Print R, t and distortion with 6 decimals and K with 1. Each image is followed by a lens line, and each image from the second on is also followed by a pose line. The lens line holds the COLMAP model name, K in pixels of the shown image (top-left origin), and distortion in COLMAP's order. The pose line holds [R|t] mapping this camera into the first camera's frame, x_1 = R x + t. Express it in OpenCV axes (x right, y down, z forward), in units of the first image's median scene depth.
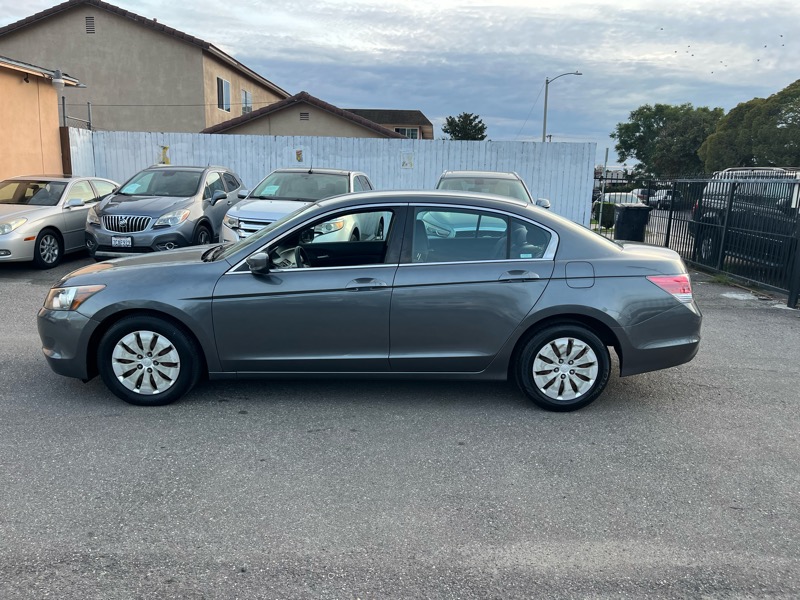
lens RADIAL K [[606.3, 0, 396.7], [0, 606.3, 296.9], [0, 0, 1]] dist [0.074851, -0.105957]
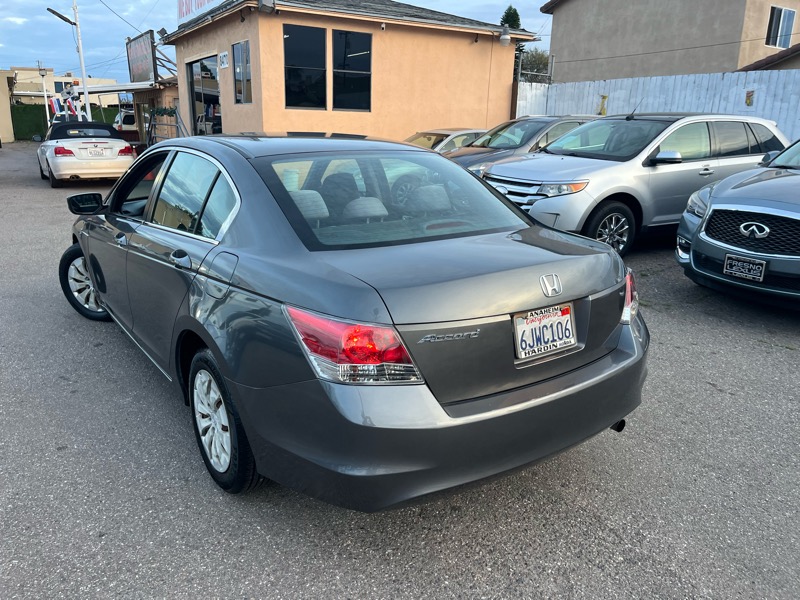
lens RADIAL K [[606.3, 0, 393.5], [0, 606.3, 295.7], [0, 0, 1]] dist [0.074851, -0.105957]
pose [[0.559364, 0.209836, -0.801923, 0.246620], [-0.157594, 0.976705, 0.145644, -0.036817], [0.813804, 0.044910, 0.579402, 0.225629]]
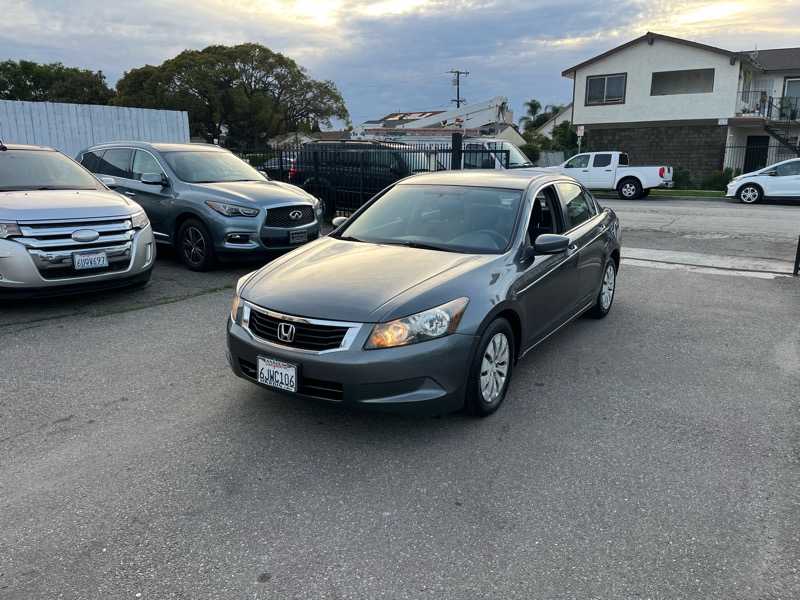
lens RADIAL K [[606.3, 0, 396.7], [0, 606.3, 297.7], [0, 0, 1]] dist [0.074851, -0.105957]
pose [[0.554380, -0.214197, 0.804228, -0.348803], [0.164759, 0.975435, 0.146223, -0.045874], [-0.815793, 0.051440, 0.576052, 0.162530]]
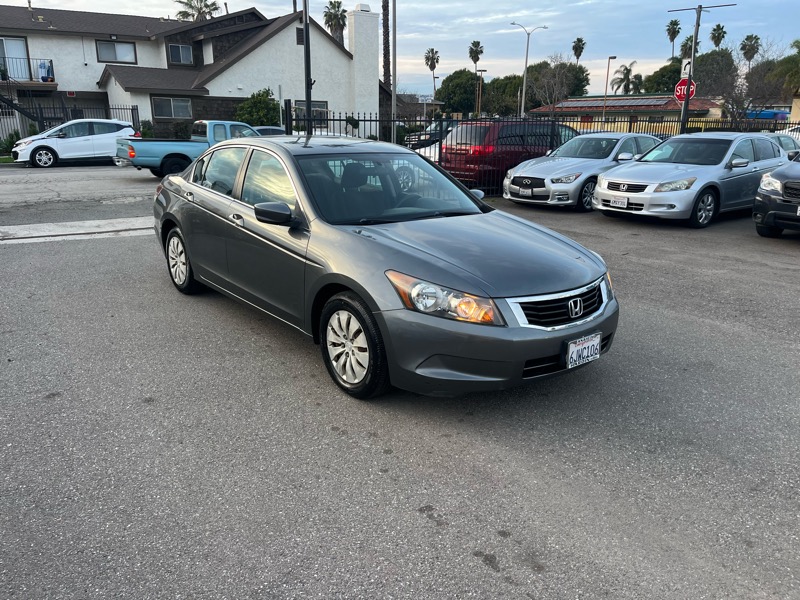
lens RADIAL K [[606.3, 0, 404.8], [0, 606.3, 300.0], [0, 0, 1]] dist [0.074851, -0.105957]
pose [[-0.616499, -0.252433, 0.745793, -0.316491], [0.115581, 0.907935, 0.402858, -0.109941], [-0.778826, 0.334561, -0.530565, 0.514412]]
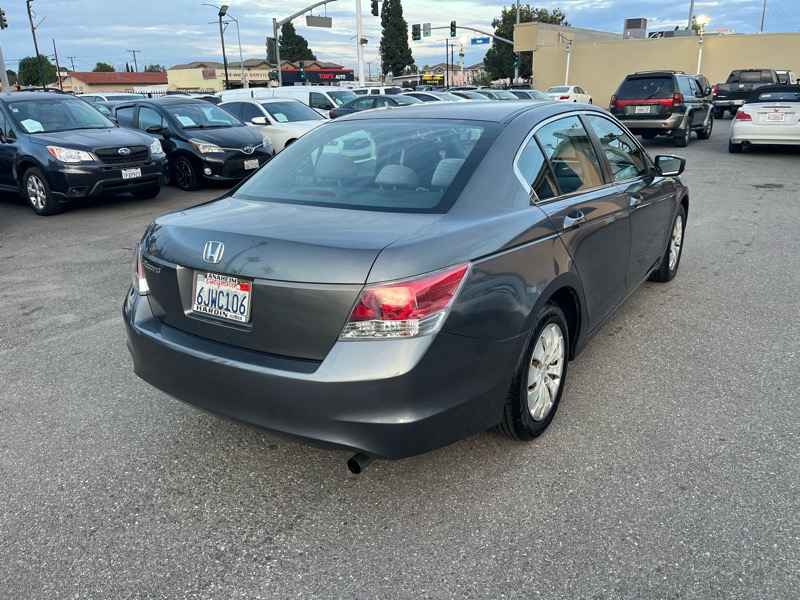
lens RADIAL K [[606.3, 0, 406.7], [0, 606.3, 299.2], [0, 0, 1]] dist [0.074851, -0.105957]
pose [[-0.566924, 0.256812, -0.782717, 0.244708], [-0.137385, 0.907380, 0.397223, -0.080734], [0.812233, 0.332729, -0.479133, 0.458537]]
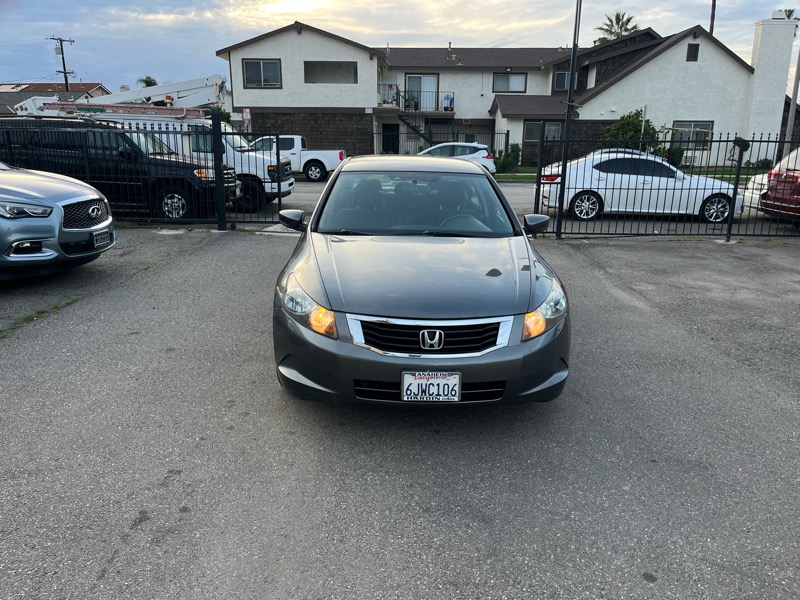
lens RADIAL K [[606.3, 0, 399.2], [0, 606.3, 299.0], [0, 0, 1]] dist [0.074851, -0.105957]
pose [[-0.013551, -0.277726, 0.960565, -0.386976], [0.170889, 0.945876, 0.275890, -0.080177], [-0.985197, 0.167888, 0.034643, 0.339907]]
